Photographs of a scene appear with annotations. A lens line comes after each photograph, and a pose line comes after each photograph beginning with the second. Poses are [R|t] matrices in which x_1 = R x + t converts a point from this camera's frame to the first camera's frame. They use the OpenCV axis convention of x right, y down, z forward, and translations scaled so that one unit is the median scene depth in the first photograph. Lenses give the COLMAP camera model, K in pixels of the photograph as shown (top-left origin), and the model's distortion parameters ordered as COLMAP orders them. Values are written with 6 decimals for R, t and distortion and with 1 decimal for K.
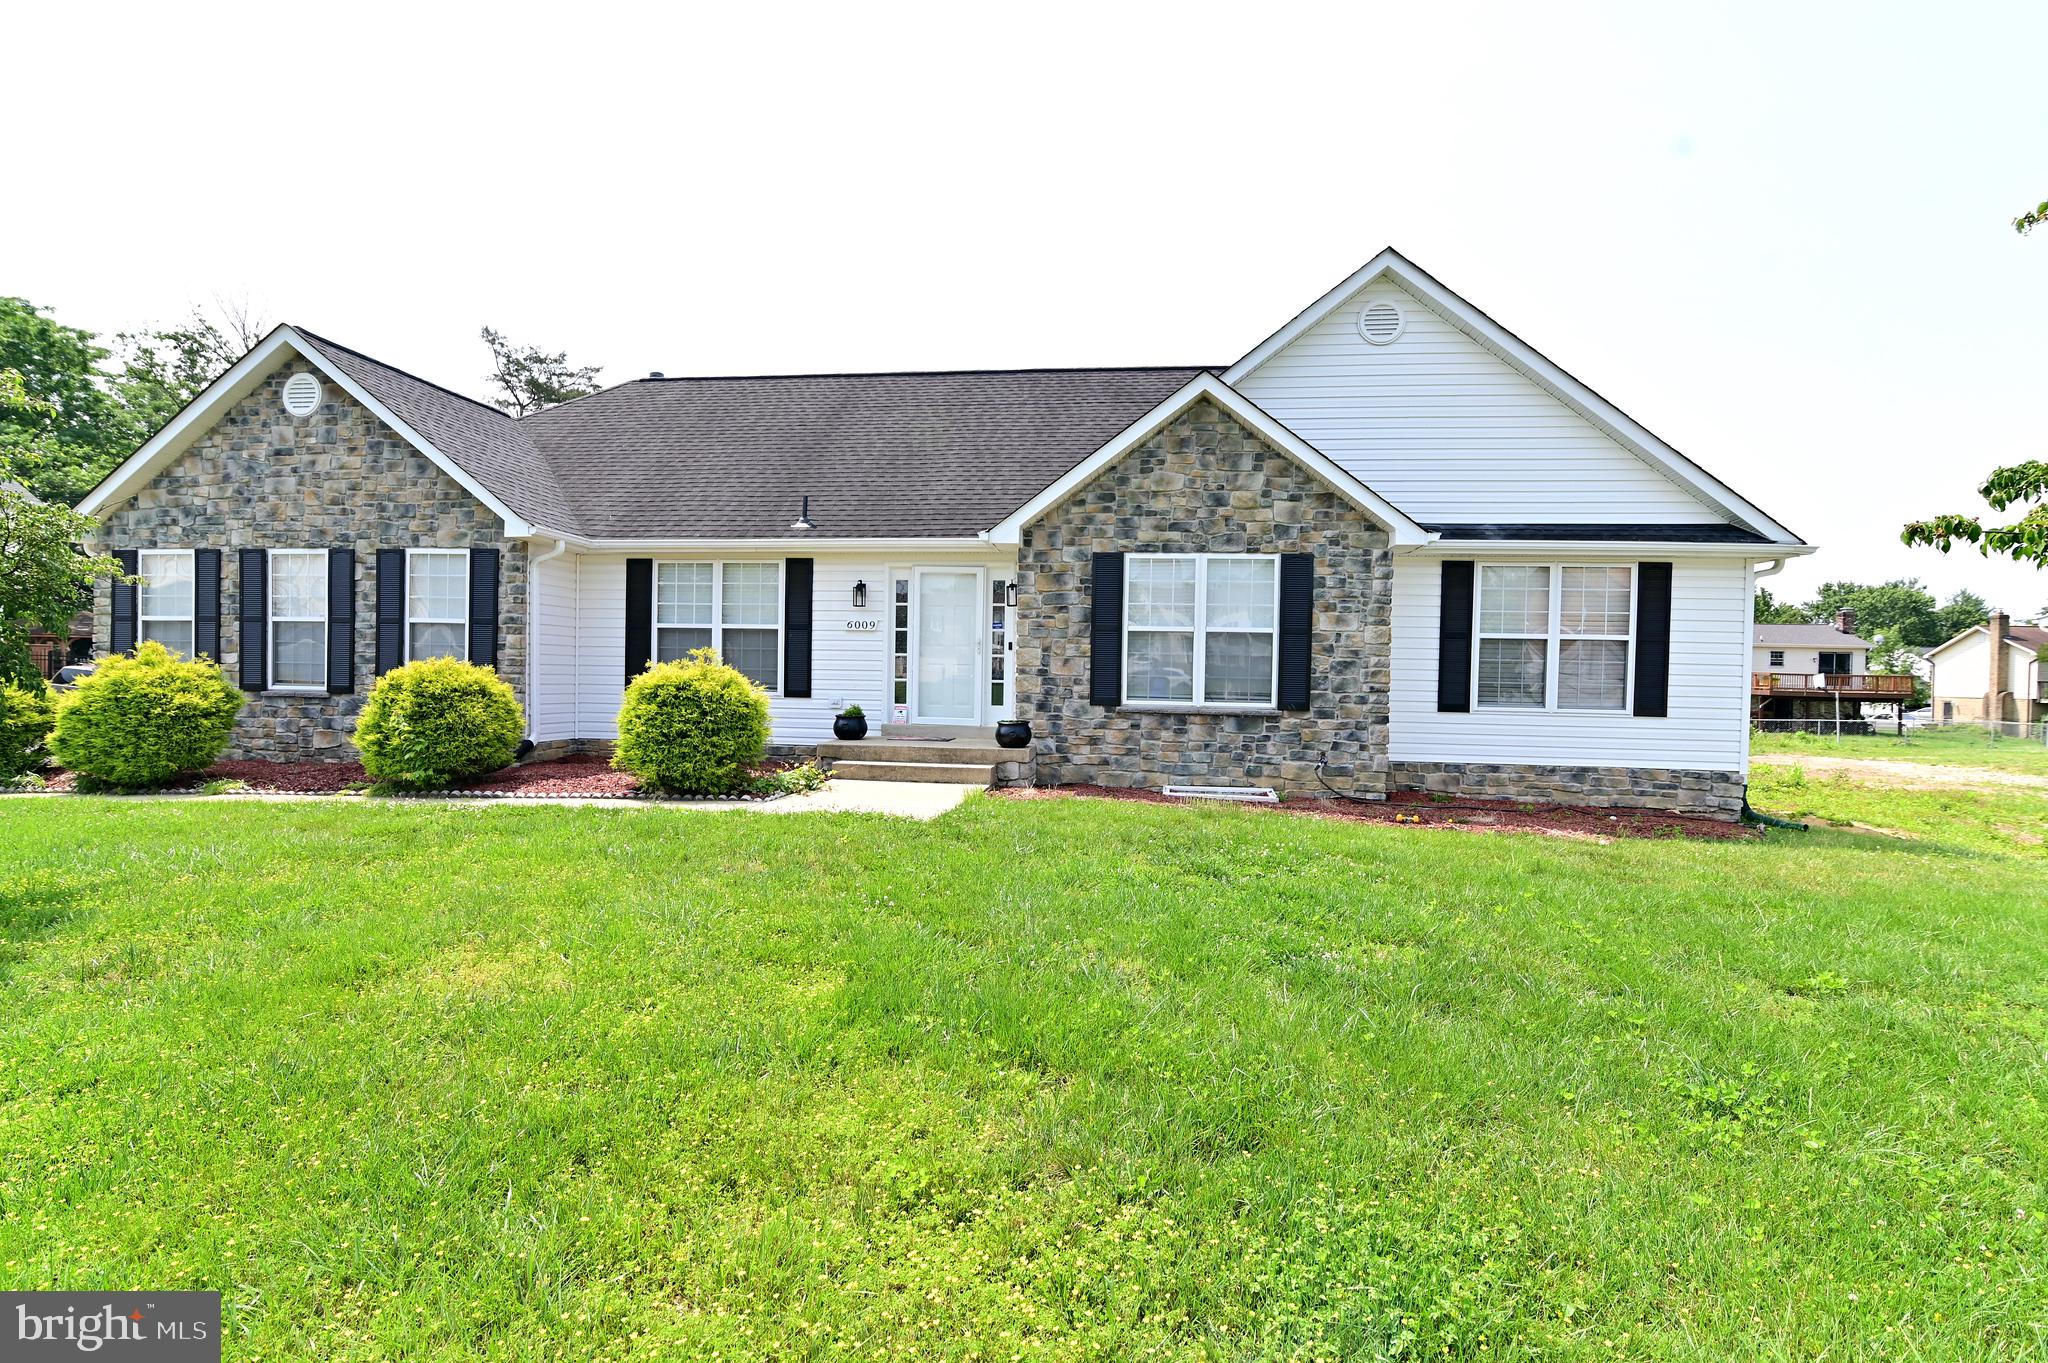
lens RADIAL K [[1006.8, 0, 1007.0], [0, 1006.8, 682.9], [0, 0, 1]] dist [-0.046193, -0.000840]
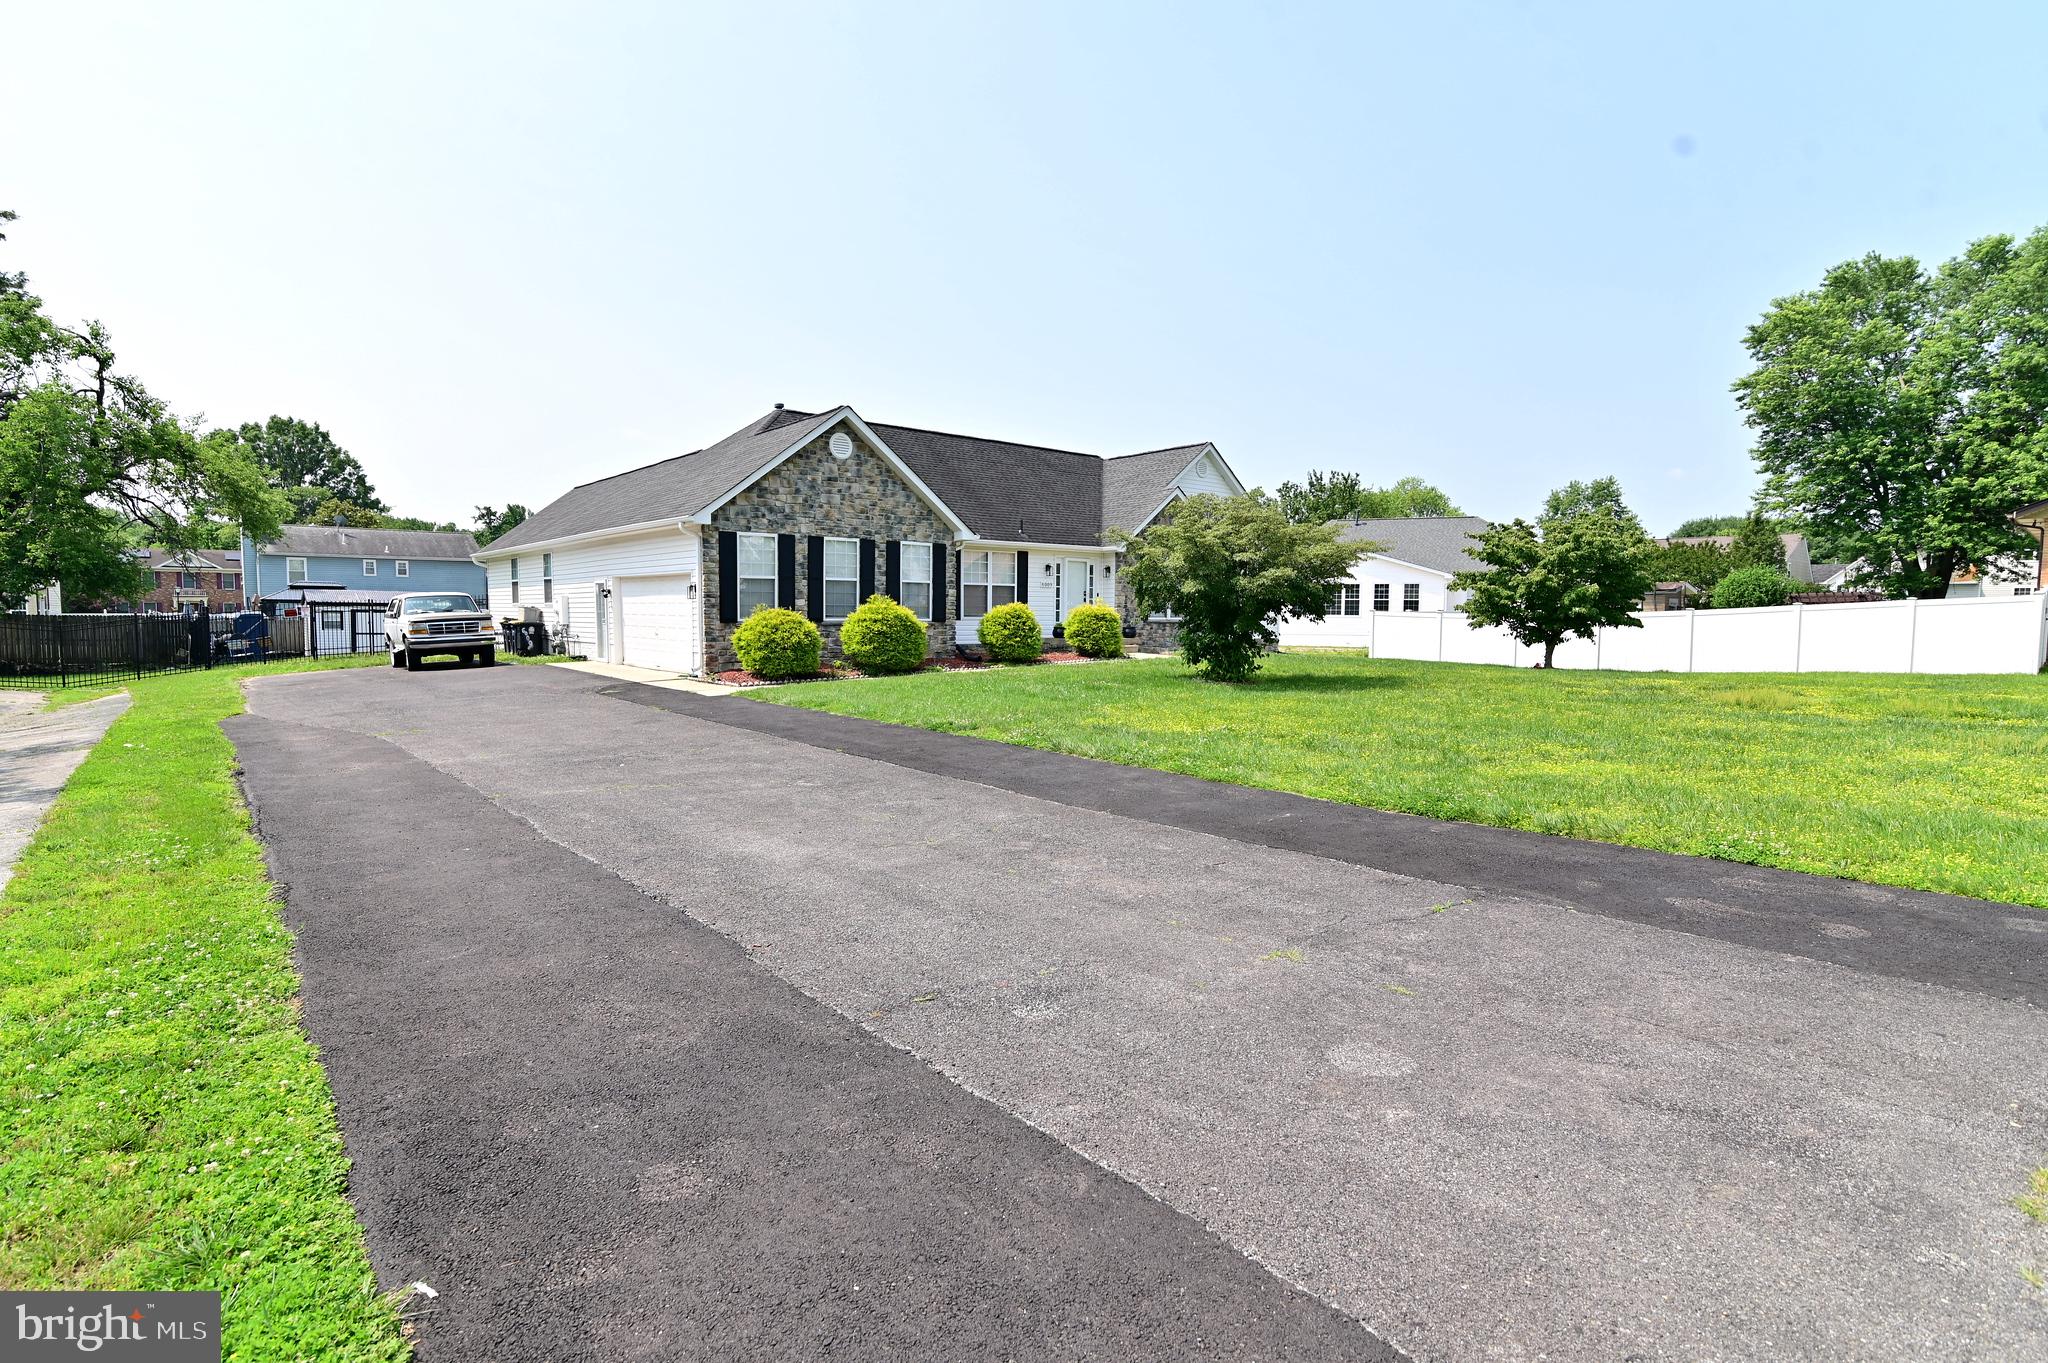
lens RADIAL K [[1006.8, 0, 1019.1], [0, 1006.8, 686.1], [0, 0, 1]] dist [-0.046193, -0.000840]
pose [[0.676593, -0.069999, 0.733022, -1.824031], [0.022931, 0.996992, 0.074041, -0.003085], [-0.736000, -0.033287, 0.676163, -0.408913]]
